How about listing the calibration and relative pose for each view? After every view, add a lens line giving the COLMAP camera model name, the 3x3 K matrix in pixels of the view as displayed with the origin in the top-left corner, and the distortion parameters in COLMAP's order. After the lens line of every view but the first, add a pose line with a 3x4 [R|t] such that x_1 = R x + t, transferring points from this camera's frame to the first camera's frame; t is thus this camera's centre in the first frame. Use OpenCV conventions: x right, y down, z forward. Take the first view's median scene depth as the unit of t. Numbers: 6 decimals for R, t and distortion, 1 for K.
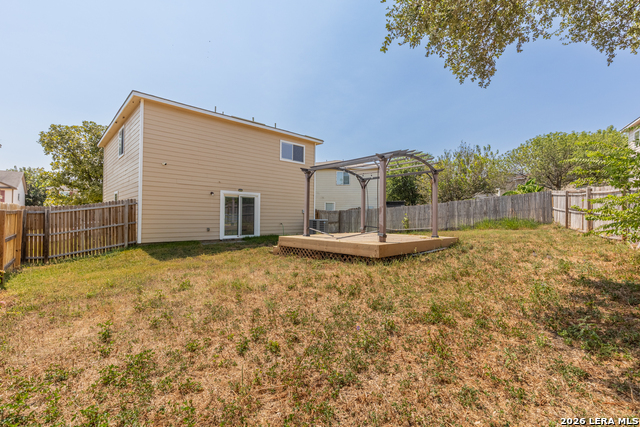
lens RADIAL K [[287.3, 0, 319.7], [0, 287.3, 215.4], [0, 0, 1]] dist [0.008201, 0.000131]
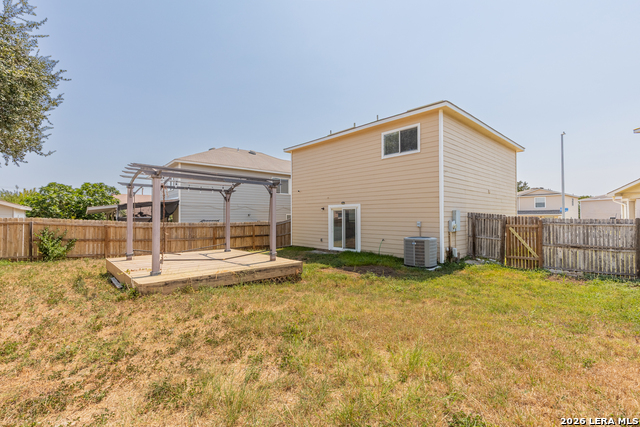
lens RADIAL K [[287.3, 0, 318.9], [0, 287.3, 214.6], [0, 0, 1]] dist [0.008201, 0.000131]
pose [[-0.020261, -0.019184, -0.999611, 0.692528], [0.008863, 0.999773, -0.019367, -0.027943], [0.999755, -0.009251, -0.020086, 0.897700]]
